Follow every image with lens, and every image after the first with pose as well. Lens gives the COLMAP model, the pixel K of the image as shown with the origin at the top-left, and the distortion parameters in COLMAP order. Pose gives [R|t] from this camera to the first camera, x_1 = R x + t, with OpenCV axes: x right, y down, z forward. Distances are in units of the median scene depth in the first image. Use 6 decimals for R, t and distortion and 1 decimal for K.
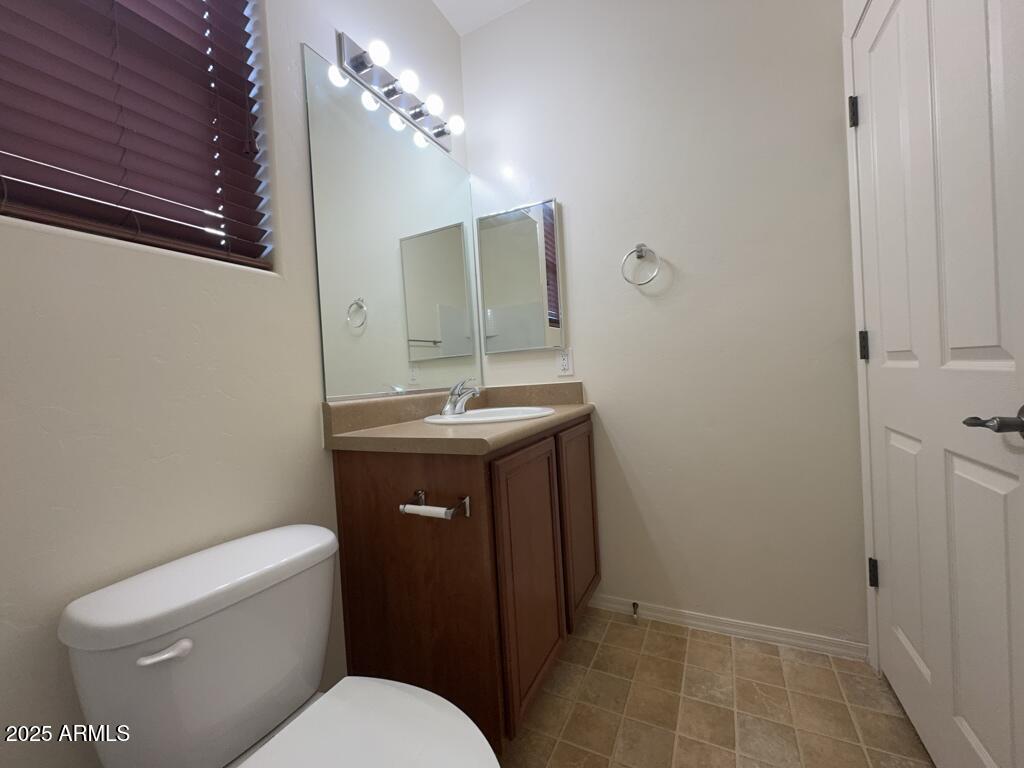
lens RADIAL K [[413.4, 0, 512.0], [0, 413.4, 384.0], [0, 0, 1]] dist [0.000066, -0.000012]
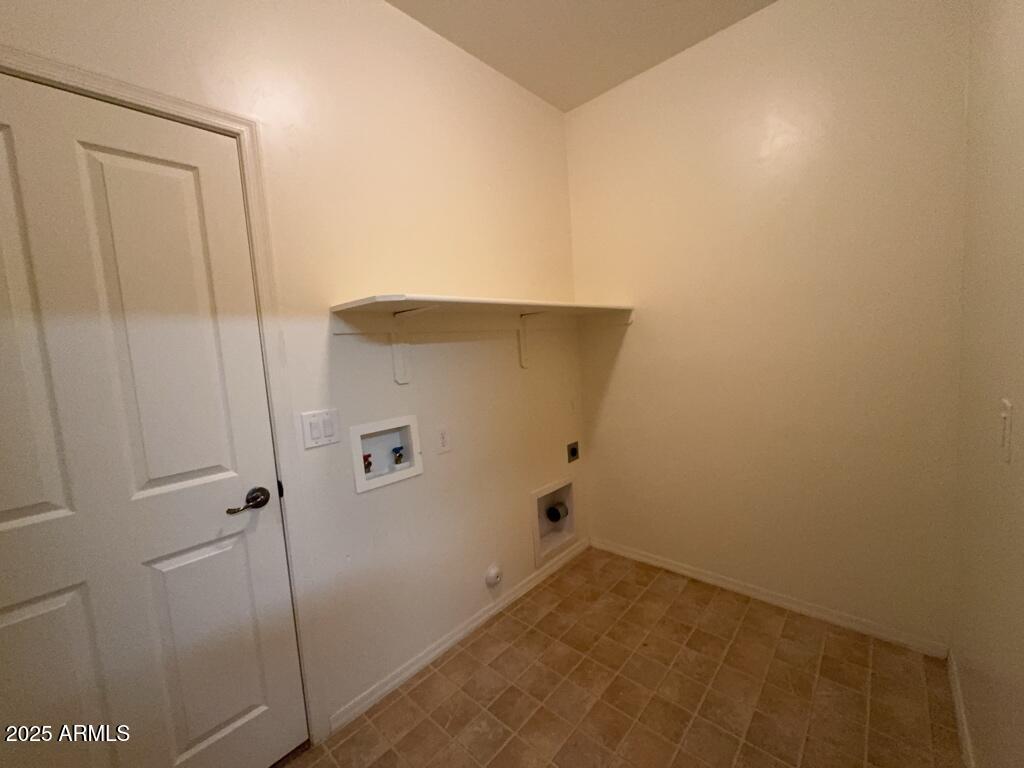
lens RADIAL K [[413.4, 0, 512.0], [0, 413.4, 384.0], [0, 0, 1]] dist [0.000066, -0.000012]
pose [[-0.954103, 0.100005, 0.282289, 0.017344], [0.129303, 0.987773, 0.087095, -0.256830], [-0.270128, 0.119598, -0.955368, 1.947380]]
